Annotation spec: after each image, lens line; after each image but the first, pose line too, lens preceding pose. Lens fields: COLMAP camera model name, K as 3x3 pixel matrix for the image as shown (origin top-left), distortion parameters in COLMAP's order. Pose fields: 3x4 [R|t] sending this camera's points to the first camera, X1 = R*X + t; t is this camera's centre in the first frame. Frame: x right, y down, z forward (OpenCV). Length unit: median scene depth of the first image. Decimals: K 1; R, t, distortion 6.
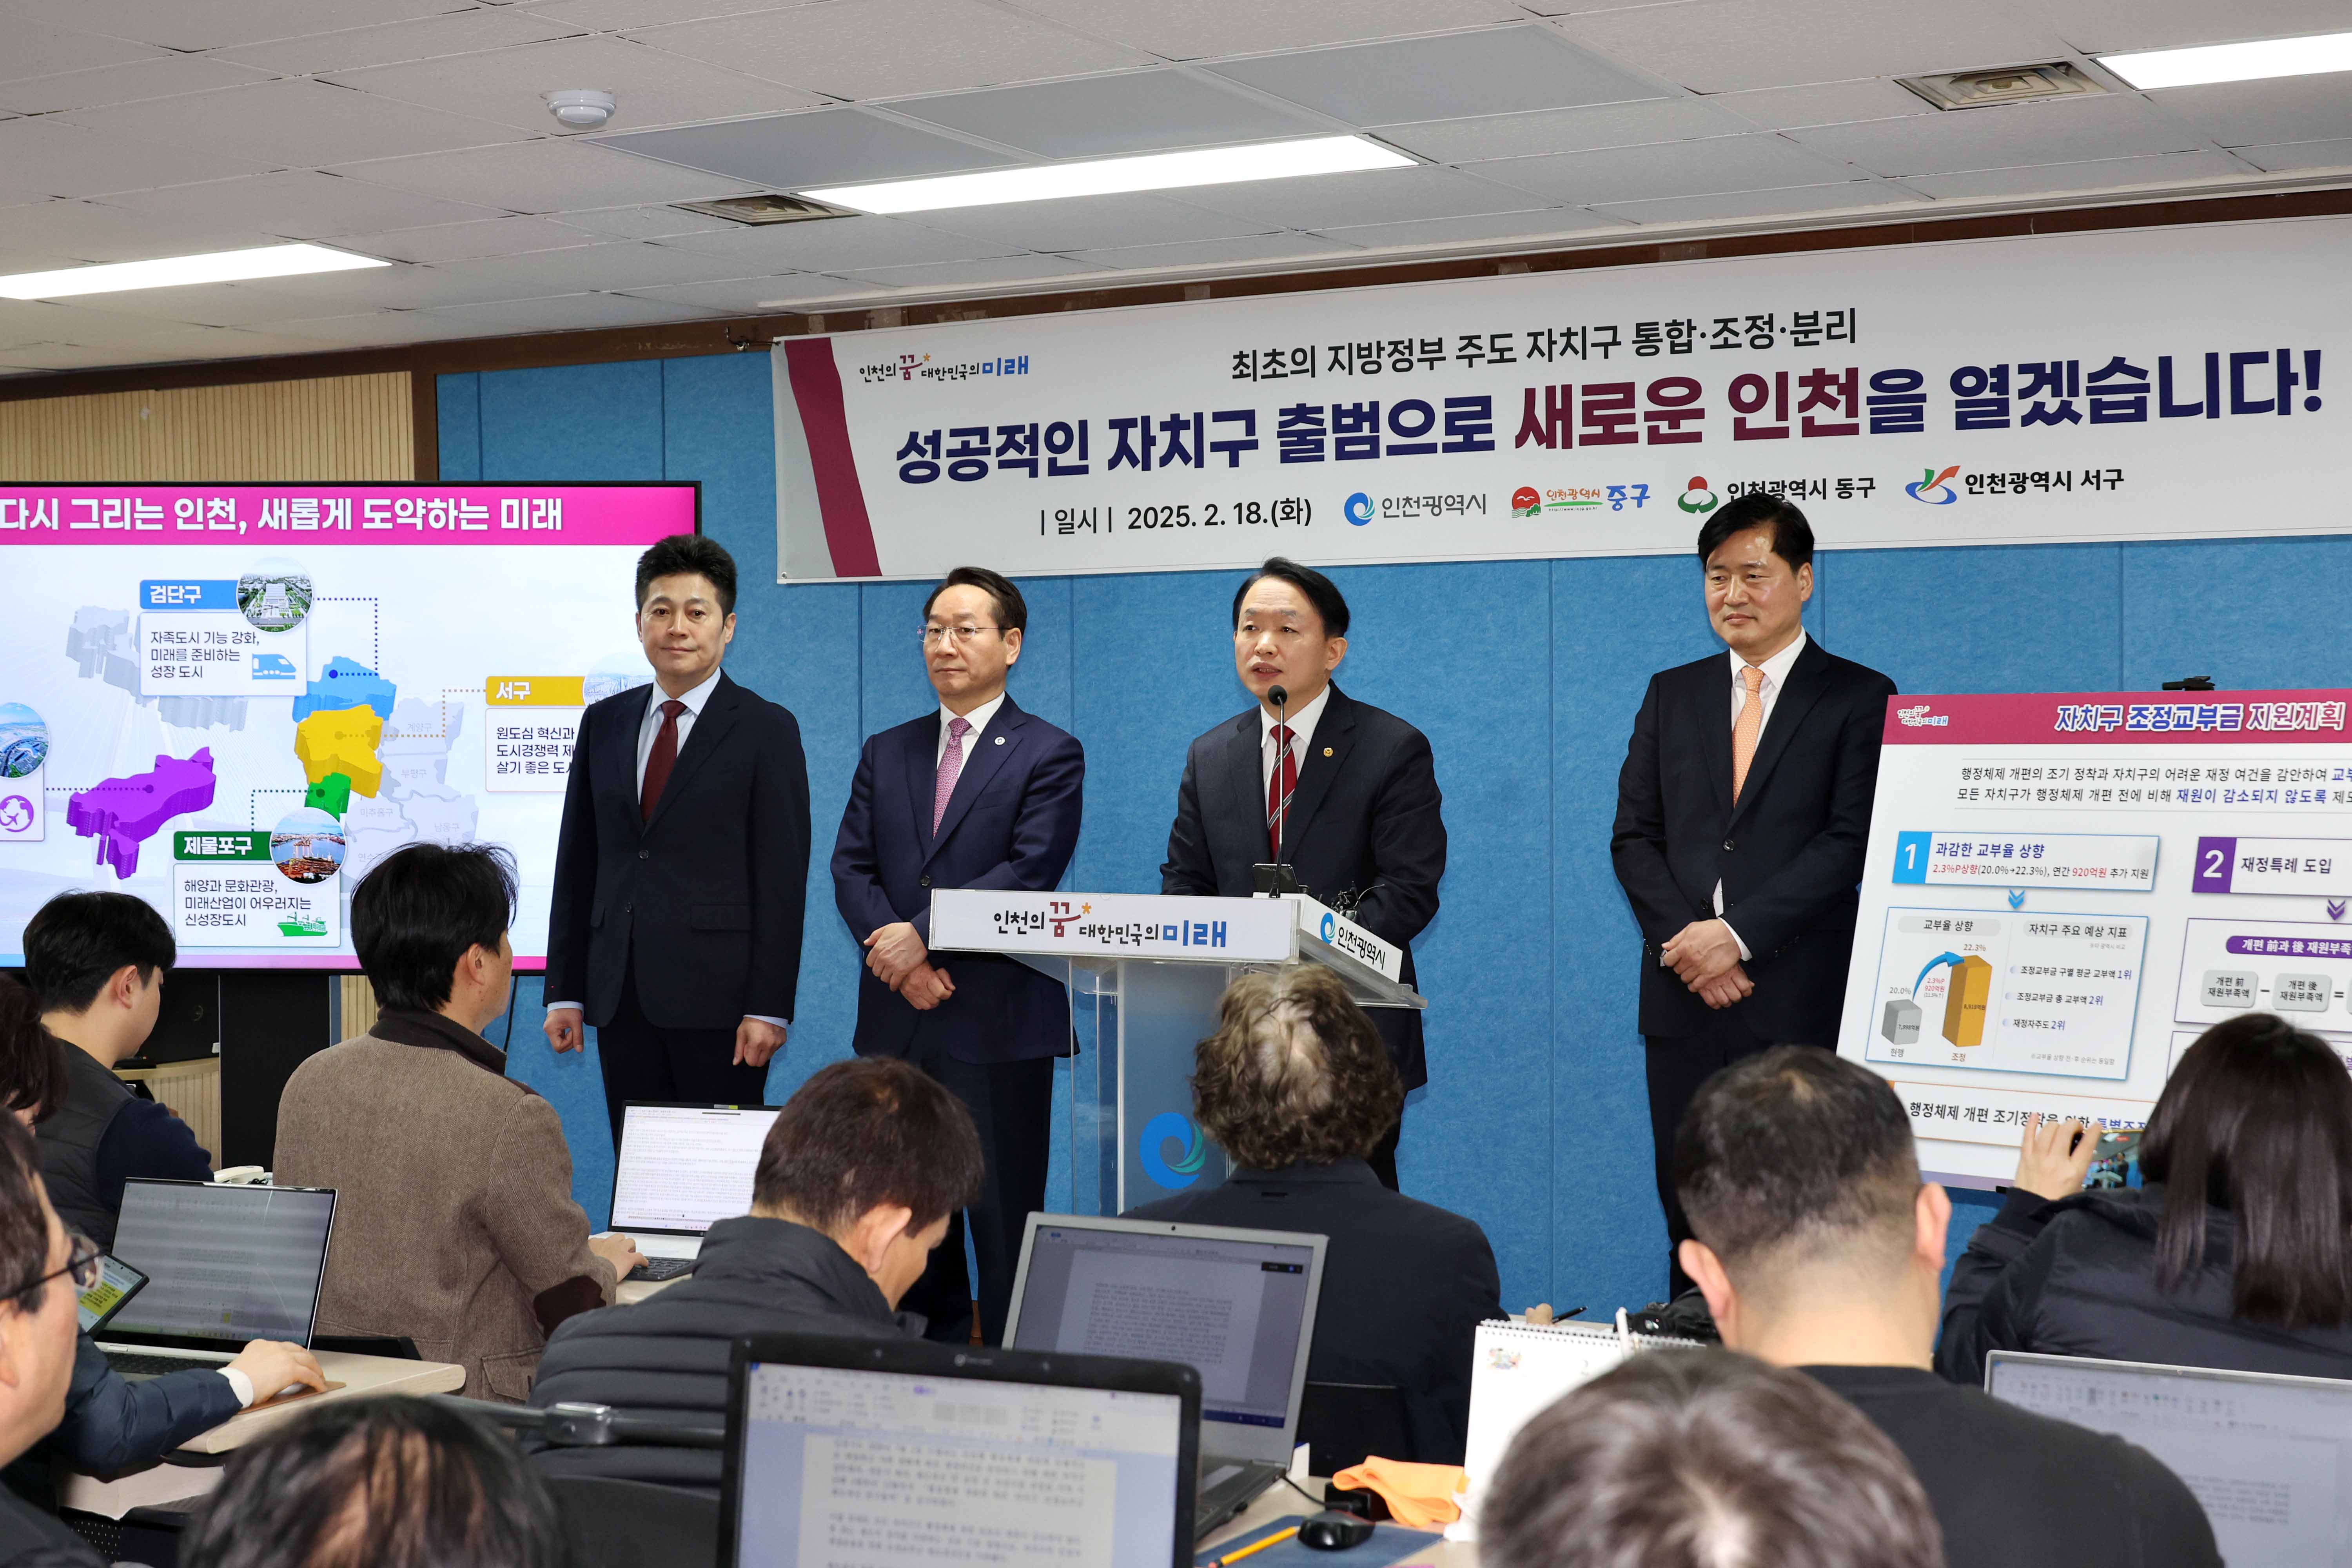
lens RADIAL K [[3118.6, 0, 1236.8], [0, 3118.6, 864.3], [0, 0, 1]] dist [-0.143997, 0.271372]
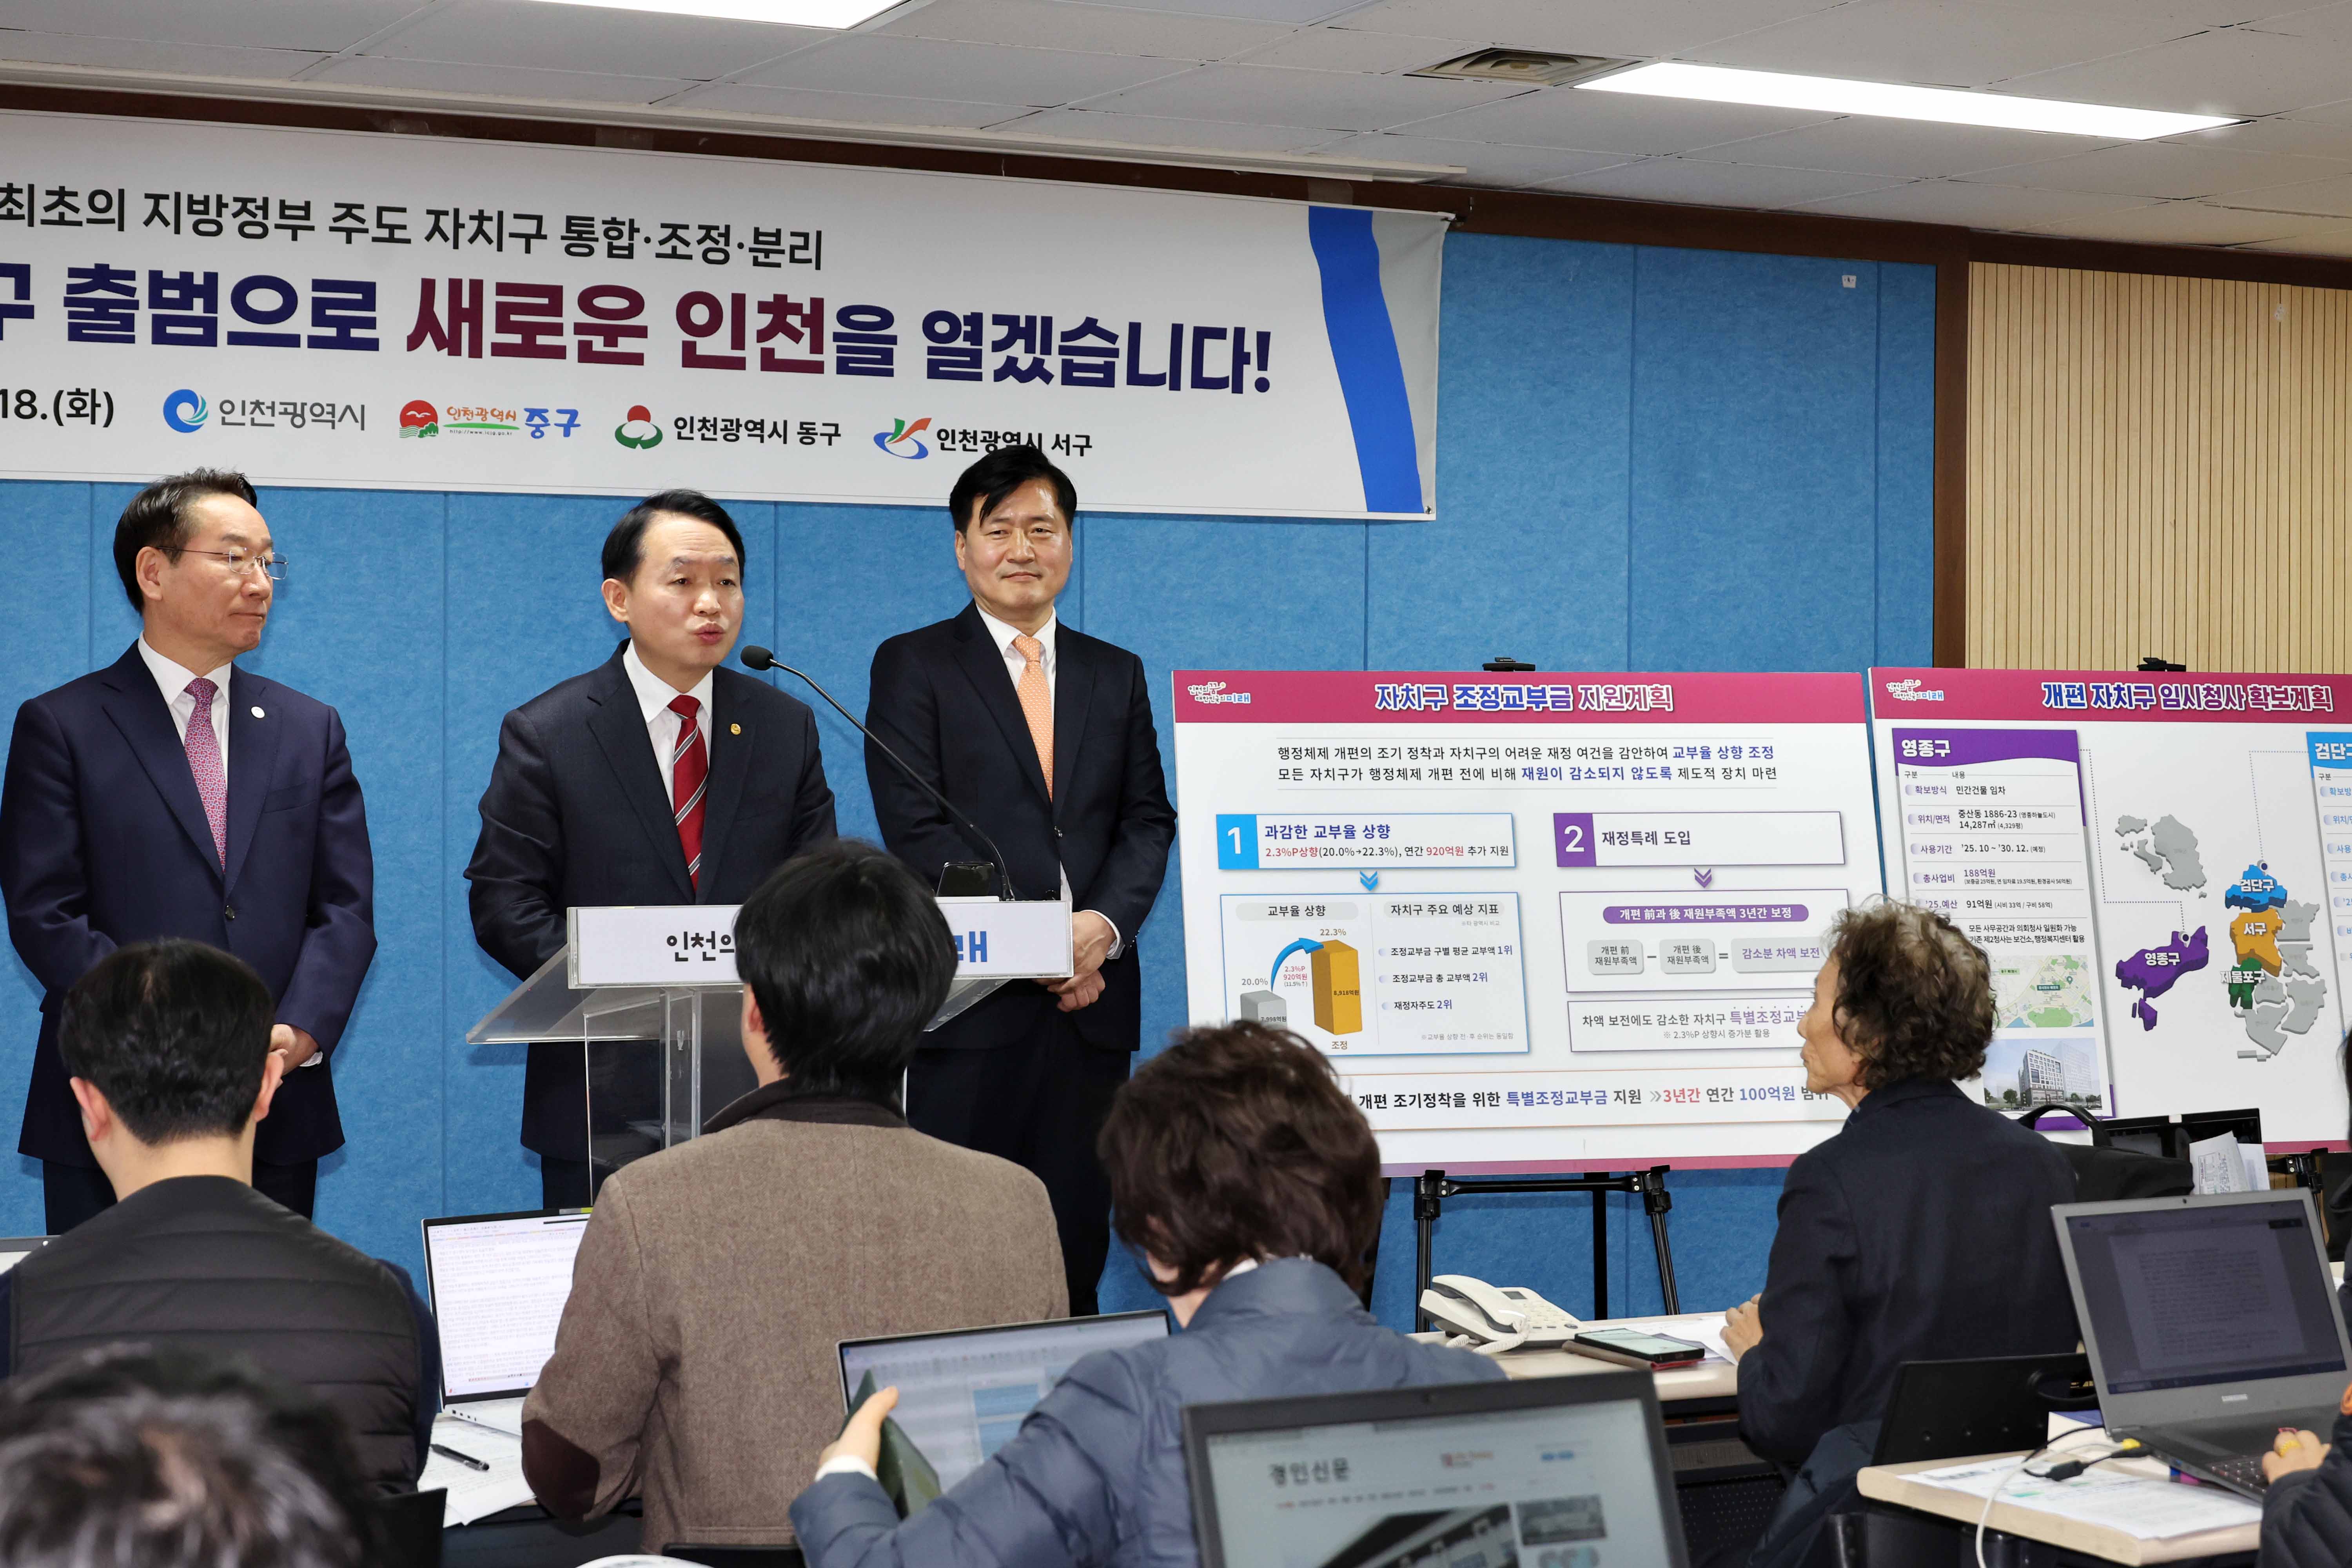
lens RADIAL K [[3899.1, 0, 1176.0], [0, 3899.1, 784.0], [0, 0, 1]] dist [-0.083047, -0.224615]
pose [[0.562632, -0.004116, 0.826697, -0.623406], [0.026810, 0.999552, -0.013270, -0.003562], [-0.826272, 0.029630, 0.562491, 0.274111]]
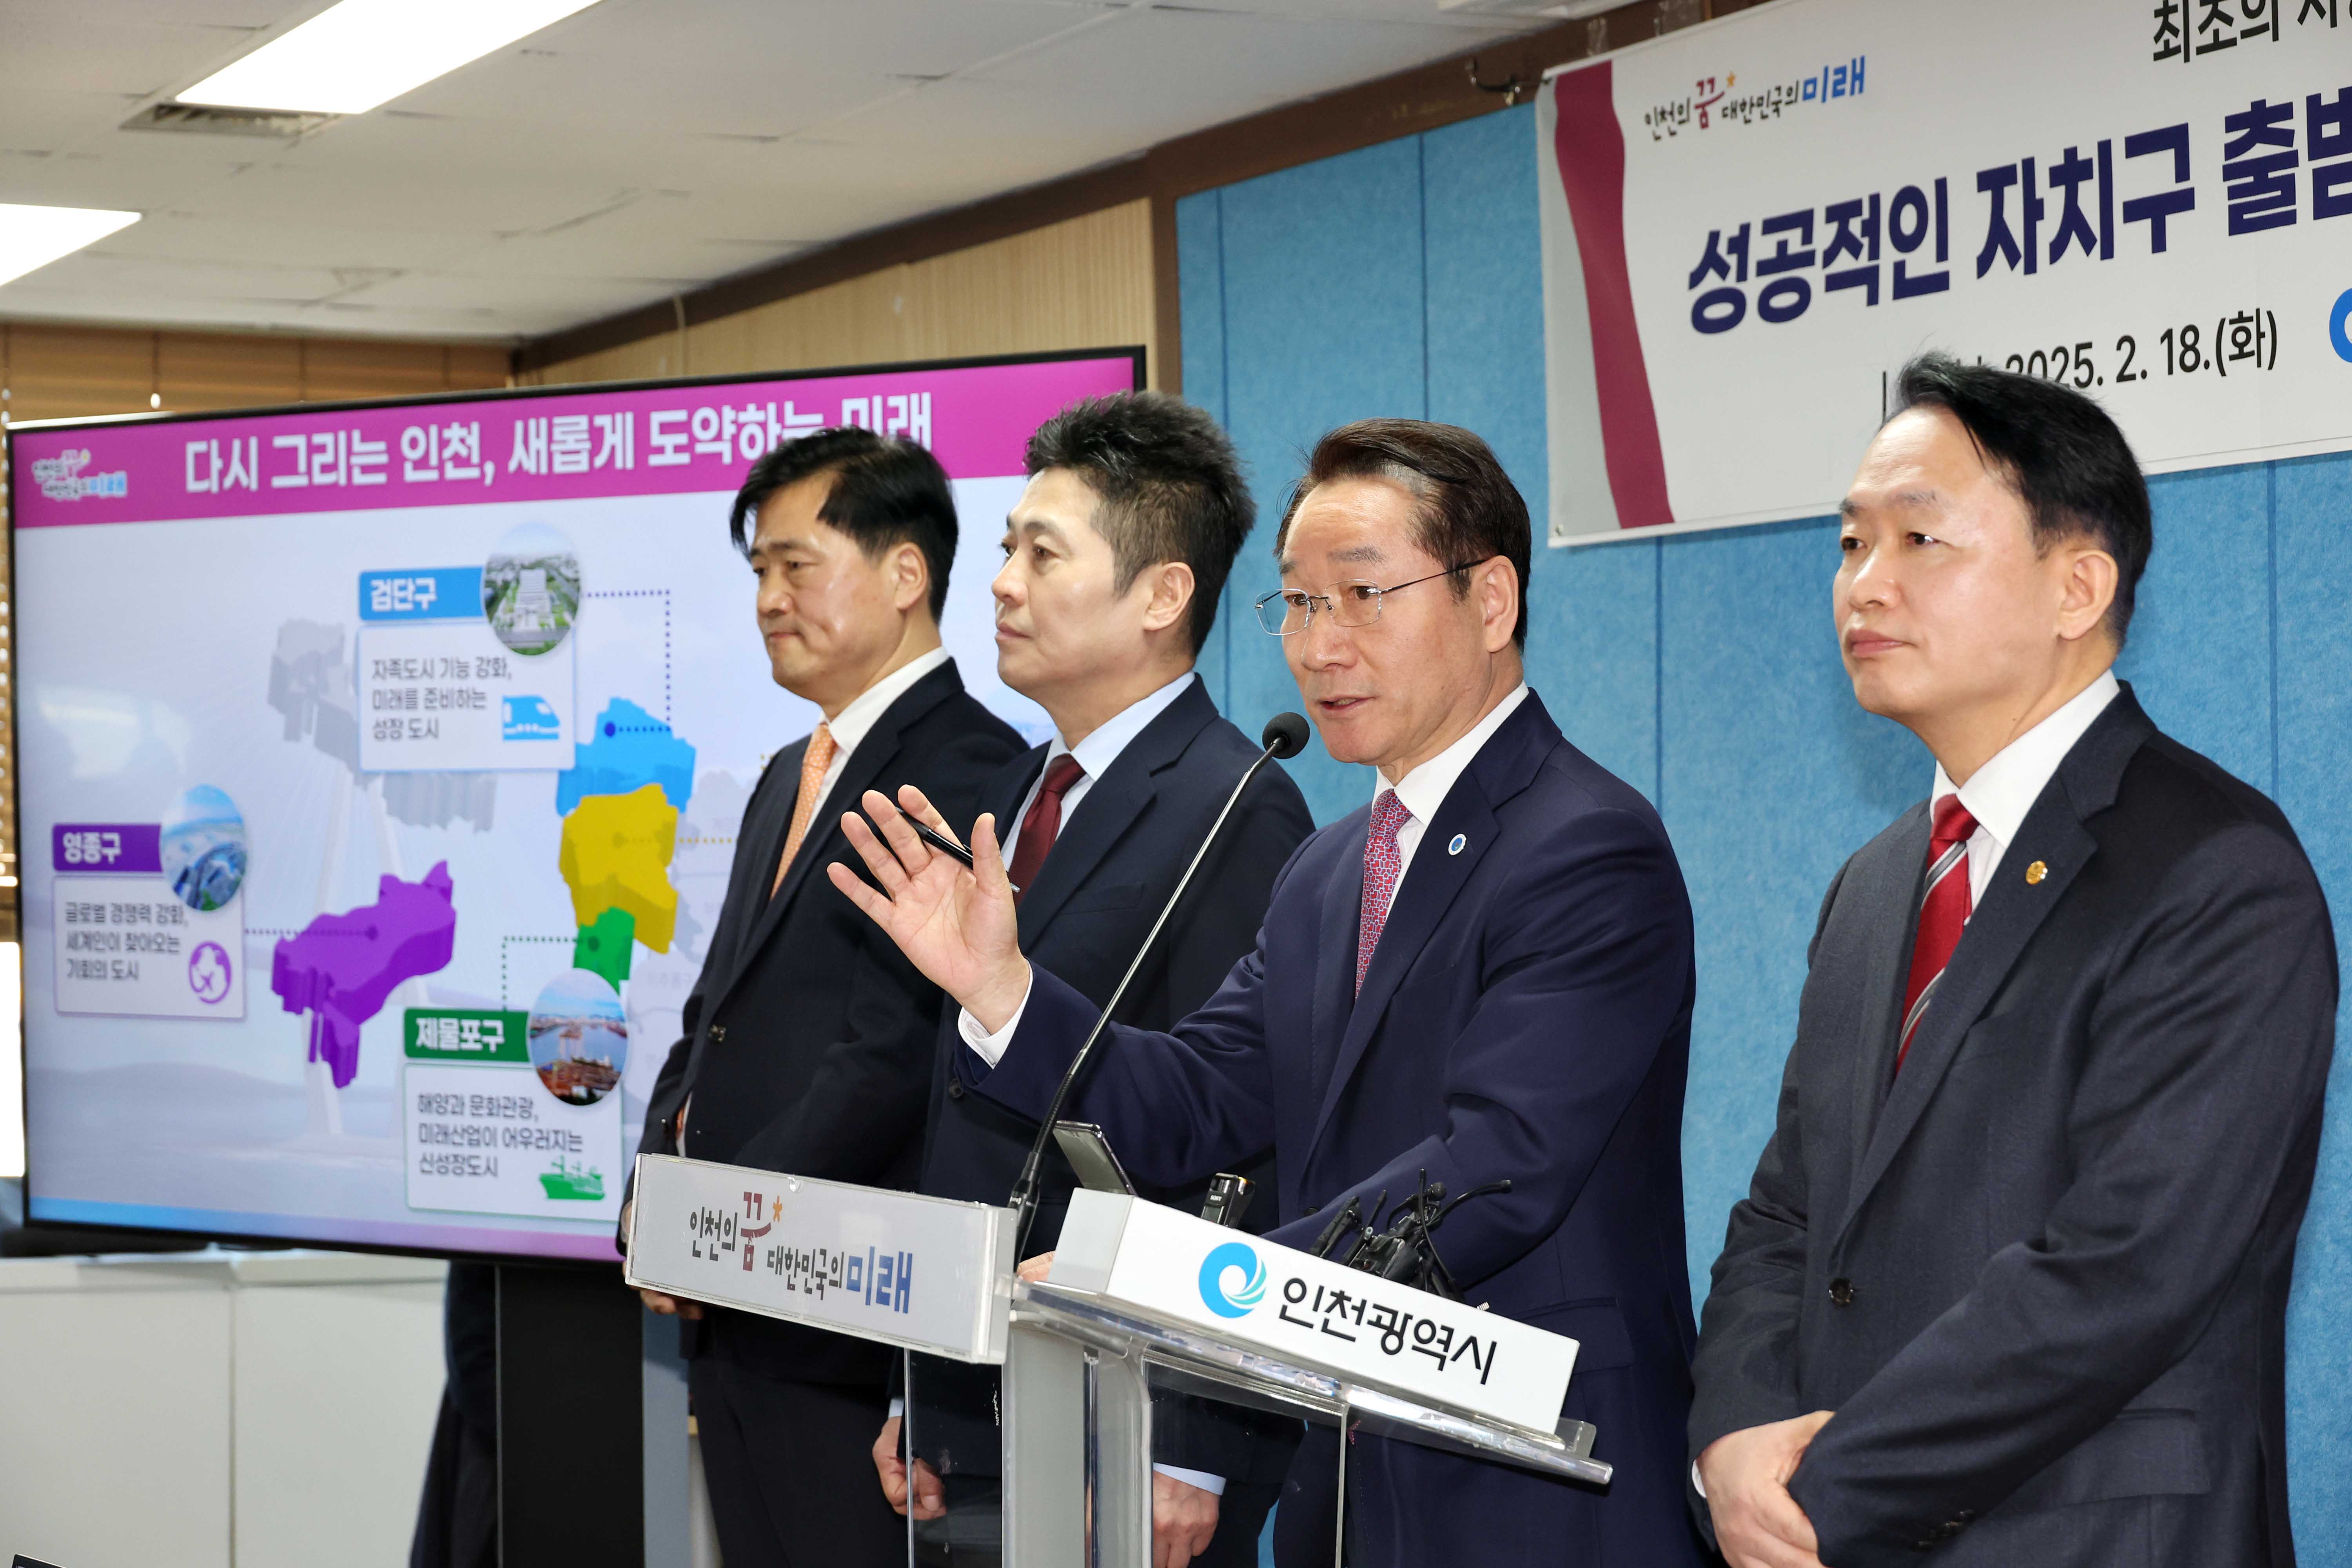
lens RADIAL K [[4890.8, 0, 1172.1], [0, 4890.8, 919.4], [0, 0, 1]] dist [-0.176595, -0.271882]
pose [[0.815822, 0.005414, -0.578278, 0.306492], [-0.023864, 0.999420, -0.024310, -0.008889], [0.577811, 0.033633, 0.815477, 0.353736]]
